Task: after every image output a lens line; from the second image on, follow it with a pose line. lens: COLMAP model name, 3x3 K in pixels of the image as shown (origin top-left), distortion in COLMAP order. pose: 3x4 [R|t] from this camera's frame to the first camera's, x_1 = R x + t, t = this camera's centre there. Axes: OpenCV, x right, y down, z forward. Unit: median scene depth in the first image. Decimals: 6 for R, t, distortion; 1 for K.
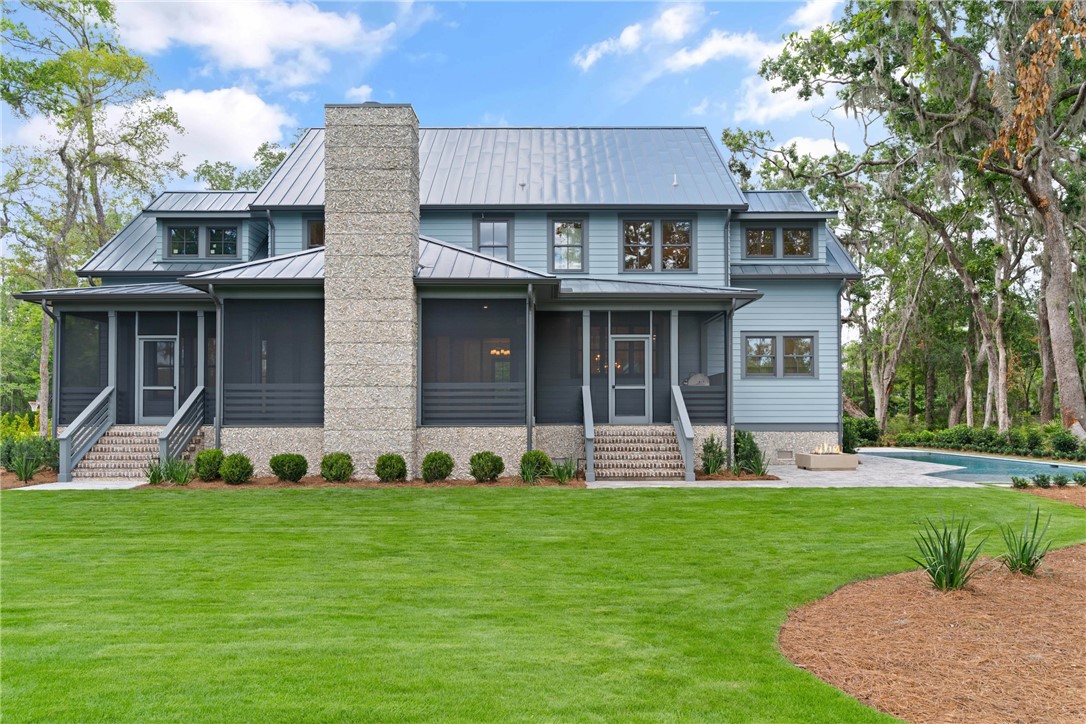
lens RADIAL K [[776.9, 0, 530.7], [0, 776.9, 398.4], [0, 0, 1]] dist [0.006616, 0.003664]
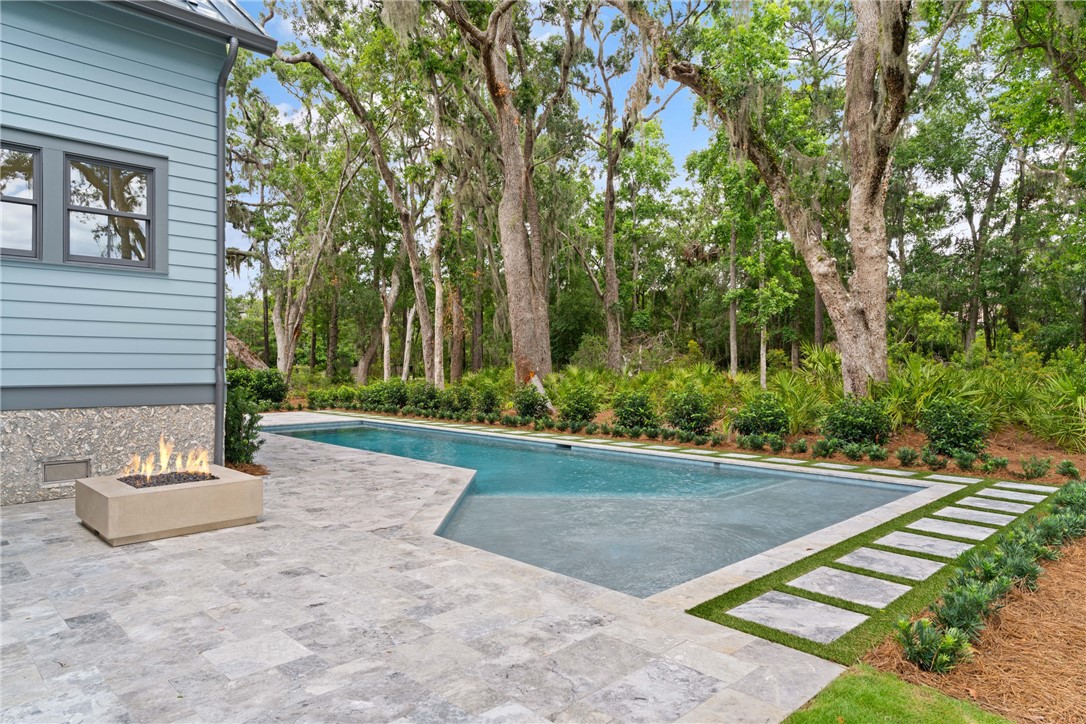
lens RADIAL K [[689.7, 0, 541.6], [0, 689.7, 361.7], [0, 0, 1]] dist [-0.003091, -0.000812]
pose [[0.703312, 0.006936, 0.710848, 0.135246], [-0.017289, 0.999824, 0.007350, 0.007302], [-0.710671, -0.017459, 0.703308, 0.325256]]
